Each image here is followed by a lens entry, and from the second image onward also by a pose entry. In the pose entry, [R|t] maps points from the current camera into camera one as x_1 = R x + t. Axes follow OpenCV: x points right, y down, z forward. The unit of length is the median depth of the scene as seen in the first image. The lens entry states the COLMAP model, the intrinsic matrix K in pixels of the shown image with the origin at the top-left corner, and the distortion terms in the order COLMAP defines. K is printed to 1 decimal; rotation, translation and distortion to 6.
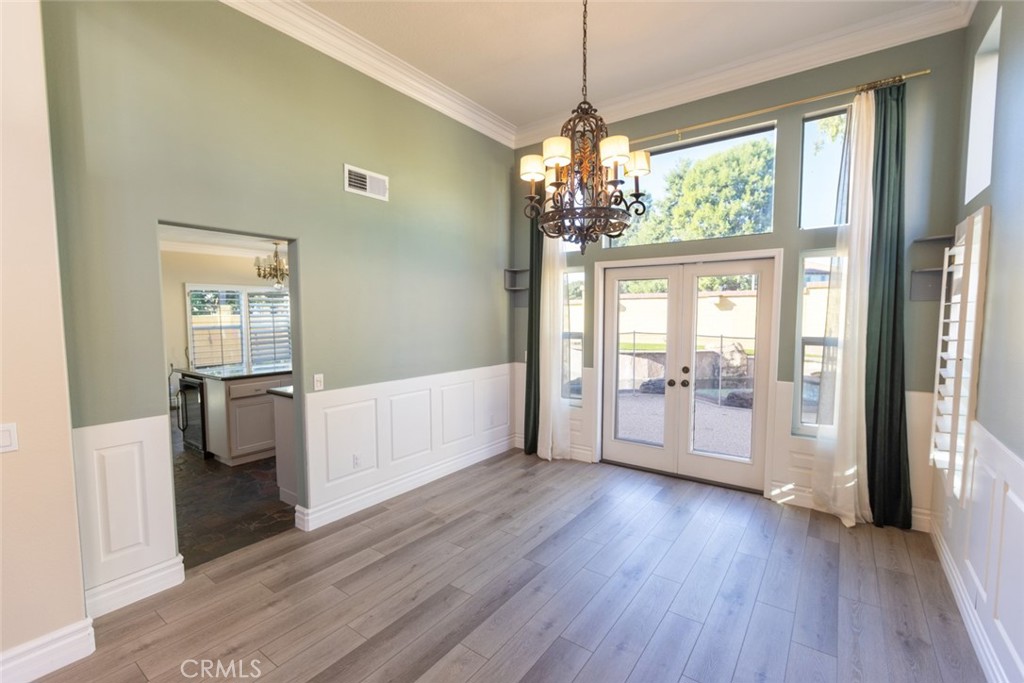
lens RADIAL K [[451.7, 0, 508.2], [0, 451.7, 343.2], [0, 0, 1]] dist [-0.000390, -0.001500]
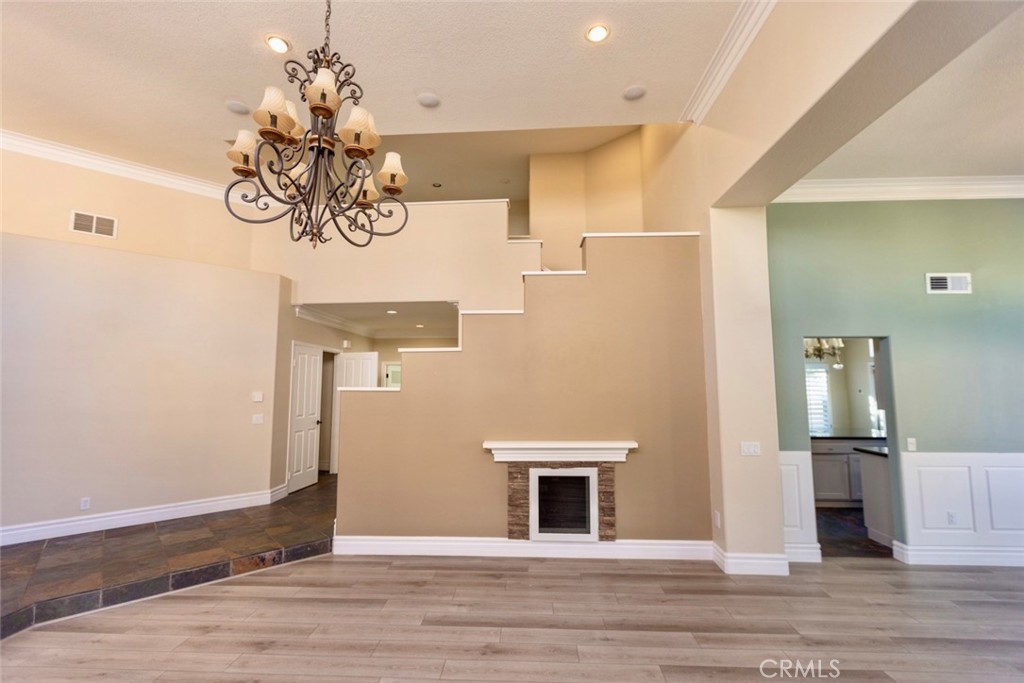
lens RADIAL K [[451.7, 0, 511.2], [0, 451.7, 344.0], [0, 0, 1]] dist [-0.000390, -0.001500]
pose [[0.551878, -0.076238, -0.830432, 0.016702], [-0.055539, 0.990241, -0.127818, 0.014119], [0.832073, 0.116662, 0.542259, -0.303086]]
